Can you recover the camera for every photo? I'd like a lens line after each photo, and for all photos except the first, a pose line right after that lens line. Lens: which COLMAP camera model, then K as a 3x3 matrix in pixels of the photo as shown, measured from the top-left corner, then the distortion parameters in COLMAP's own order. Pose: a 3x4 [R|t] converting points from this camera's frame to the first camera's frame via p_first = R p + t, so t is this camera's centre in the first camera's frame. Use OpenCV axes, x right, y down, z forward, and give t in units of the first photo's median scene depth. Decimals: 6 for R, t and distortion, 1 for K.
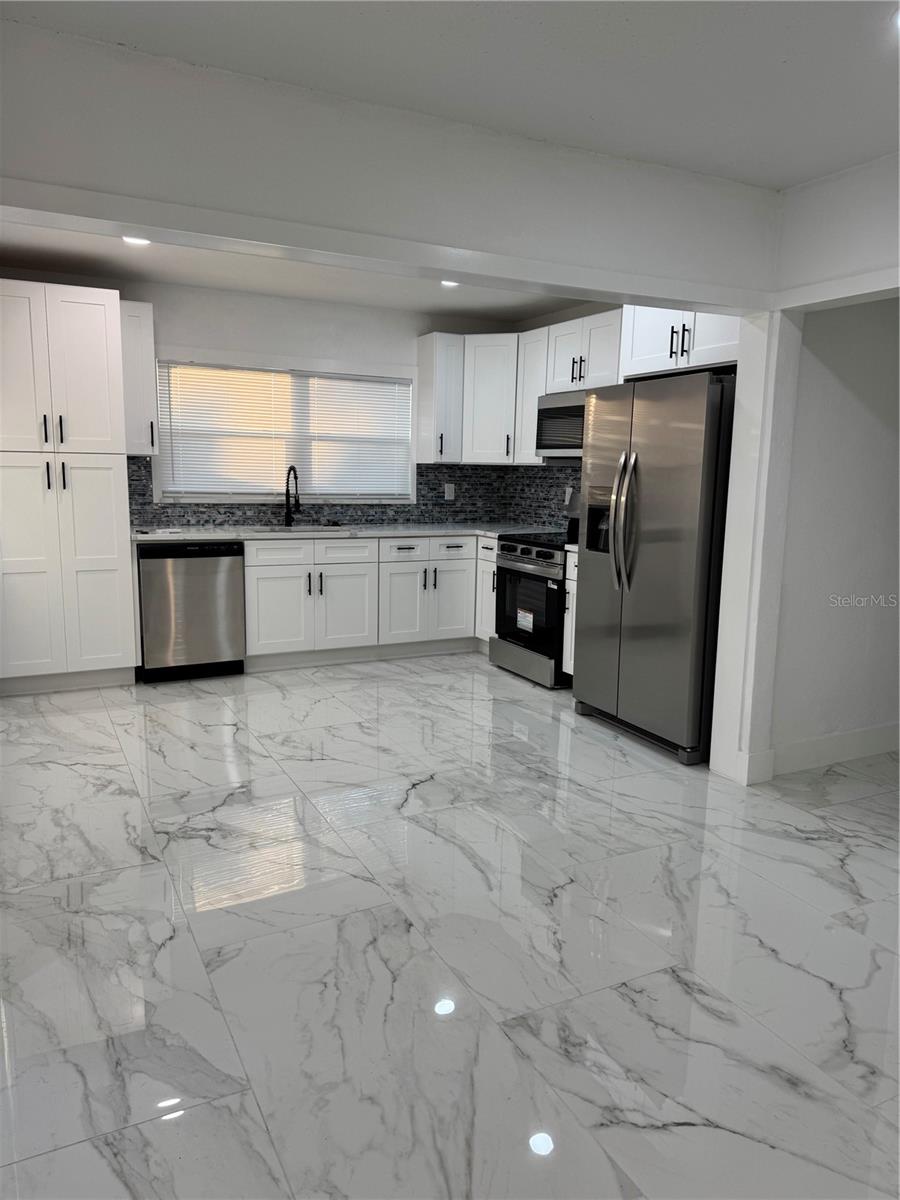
lens RADIAL K [[850.4, 0, 460.0], [0, 850.4, 599.3], [0, 0, 1]] dist [0.056207, -0.059793]
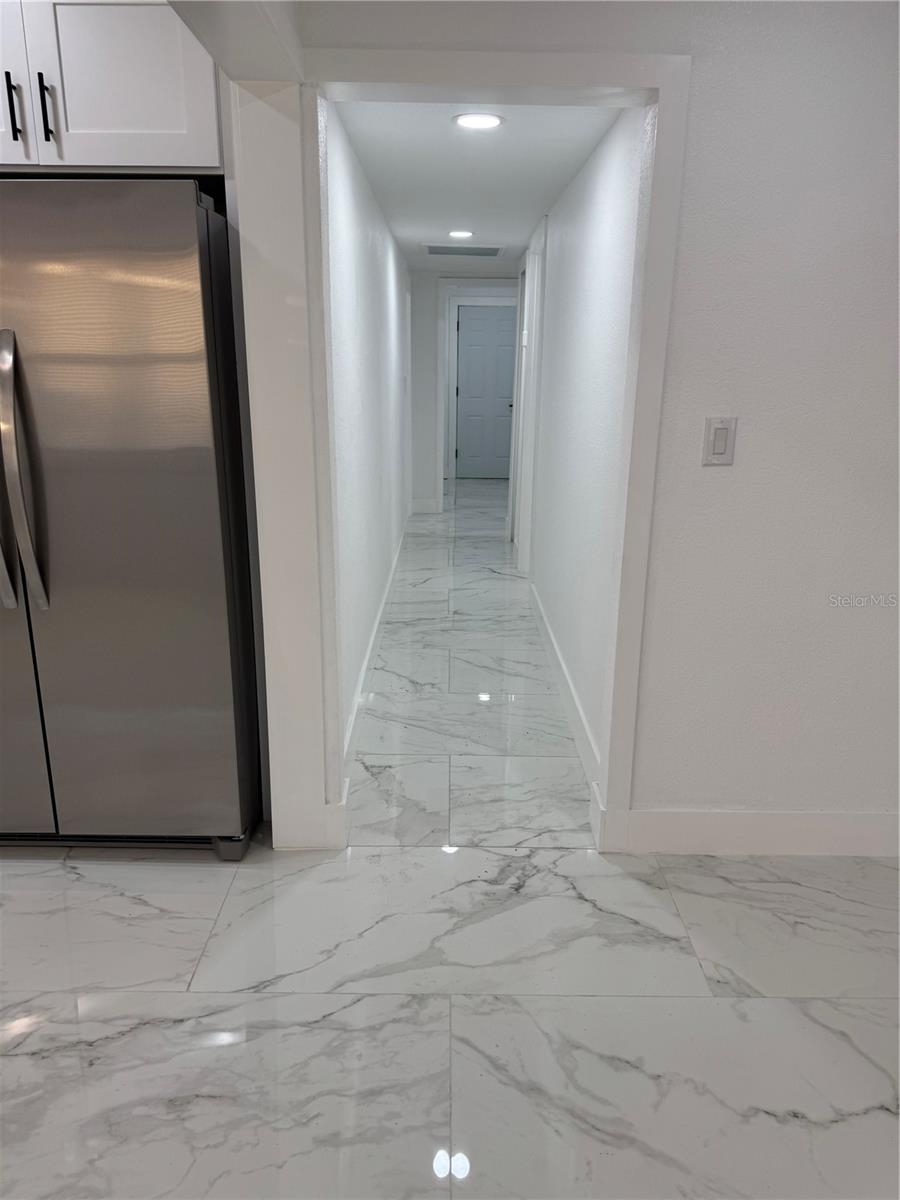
lens RADIAL K [[850.4, 0, 457.2], [0, 850.4, 593.2], [0, 0, 1]] dist [0.056207, -0.059793]
pose [[0.456350, -0.257280, 0.851793, -0.118219], [0.135291, 0.966218, 0.219359, -0.089419], [-0.879455, 0.015135, 0.475741, 0.473300]]
